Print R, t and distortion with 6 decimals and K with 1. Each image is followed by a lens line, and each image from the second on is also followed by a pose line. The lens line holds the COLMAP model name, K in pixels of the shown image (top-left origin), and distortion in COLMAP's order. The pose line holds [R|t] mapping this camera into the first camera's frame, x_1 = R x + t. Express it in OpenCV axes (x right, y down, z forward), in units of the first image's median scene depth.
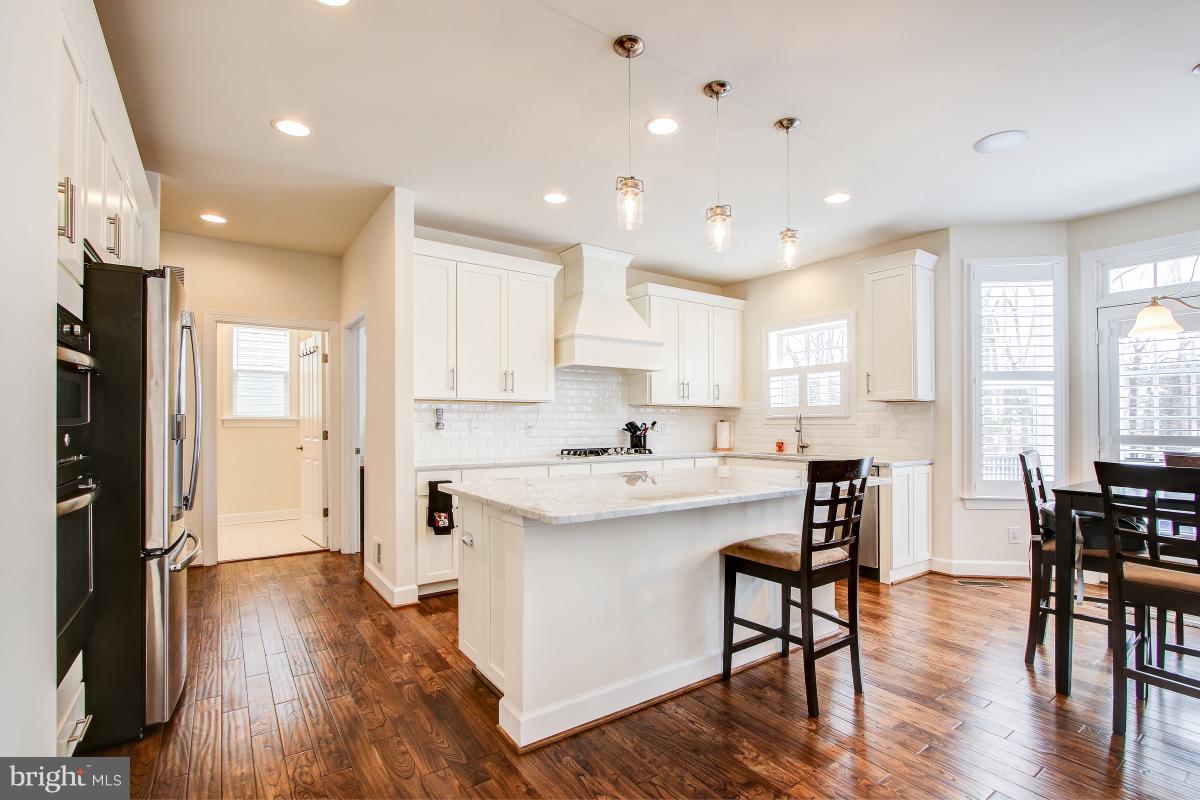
lens RADIAL K [[552.0, 0, 605.0], [0, 552.0, 407.3], [0, 0, 1]] dist [-0.009861, 0.000344]
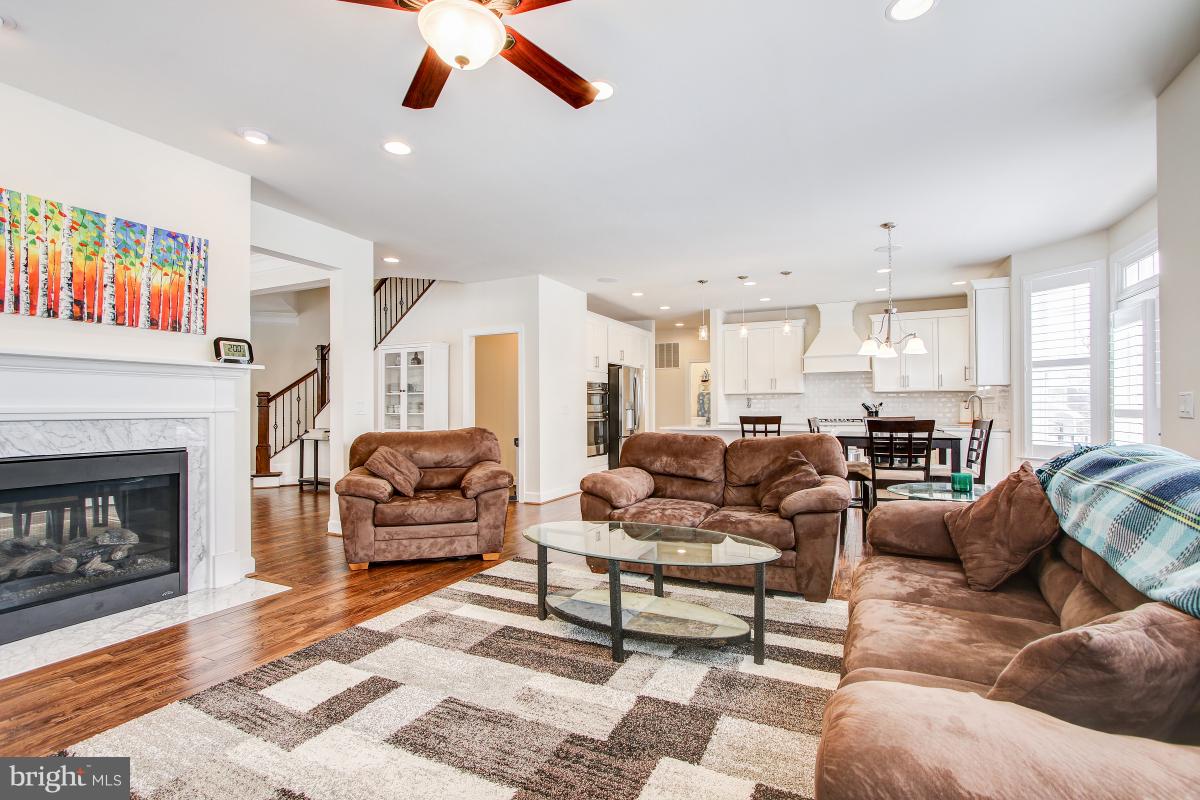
lens RADIAL K [[552.0, 0, 605.0], [0, 552.0, 407.3], [0, 0, 1]] dist [-0.009861, 0.000344]
pose [[0.483230, -0.005760, -0.875475, 1.235219], [0.028767, 0.999543, 0.009303, 0.002770], [0.875021, -0.029681, 0.483174, -0.496391]]
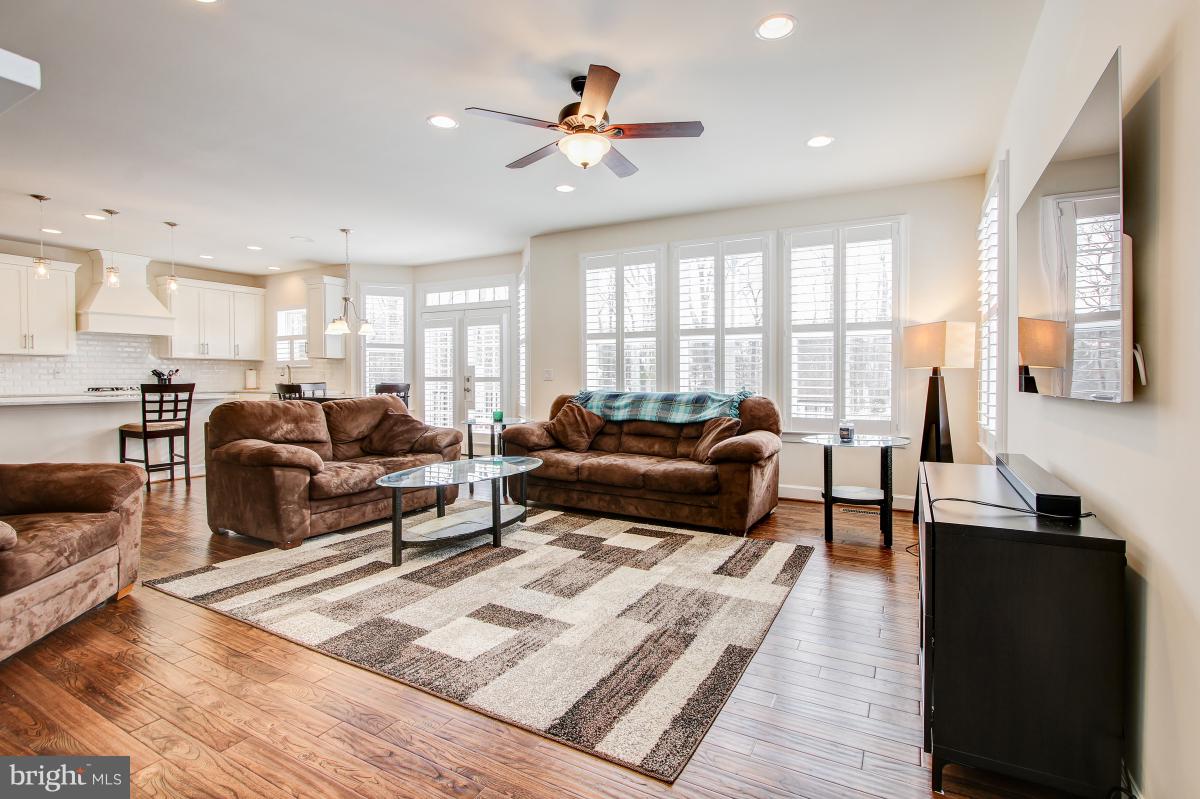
lens RADIAL K [[555.5, 0, 629.2], [0, 555.5, 380.0], [0, 0, 1]] dist [-0.019558, 0.000199]
pose [[0.889227, -0.002908, 0.457456, 0.576385], [-0.013398, 0.999385, 0.032396, -0.011451], [-0.457269, -0.034936, 0.888642, -1.013475]]
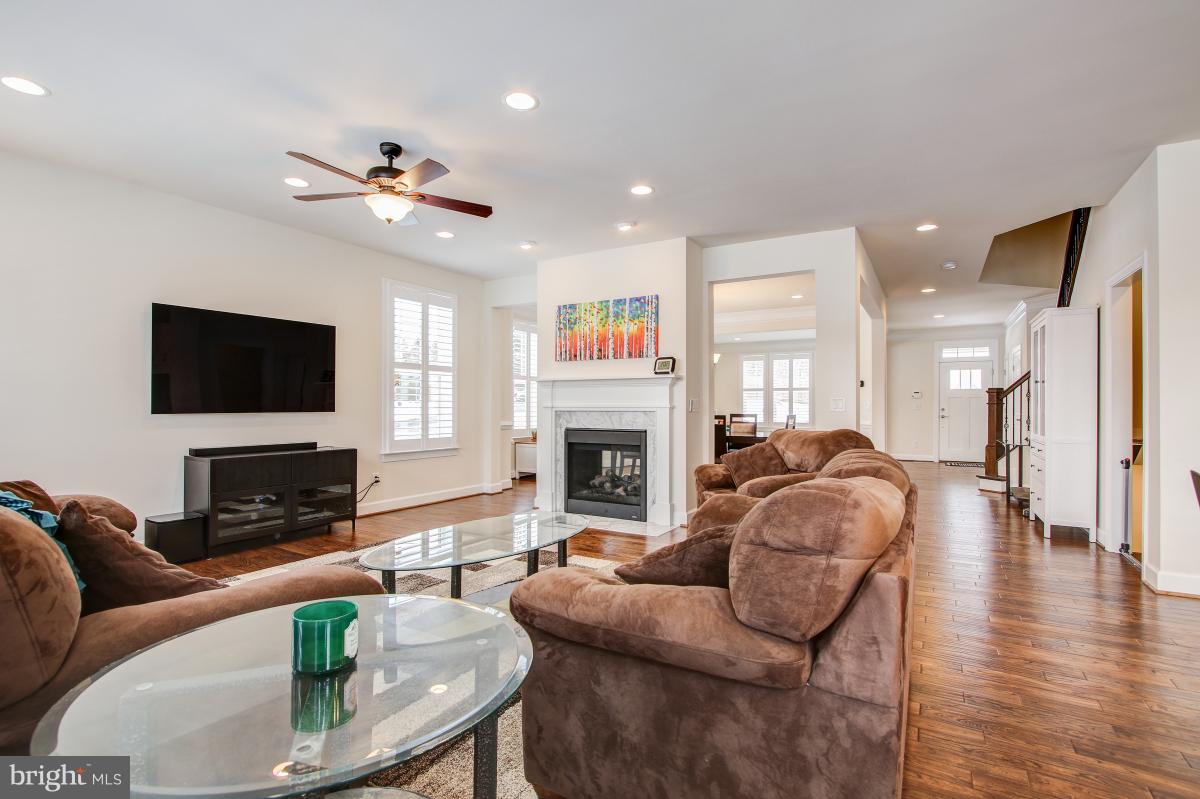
lens RADIAL K [[552.0, 0, 605.0], [0, 552.0, 406.8], [0, 0, 1]] dist [-0.009861, 0.000344]
pose [[-0.915165, -0.004859, -0.403049, 0.870563], [0.006254, 0.999636, -0.026251, 0.028661], [0.403030, -0.026545, -0.914802, 0.412008]]
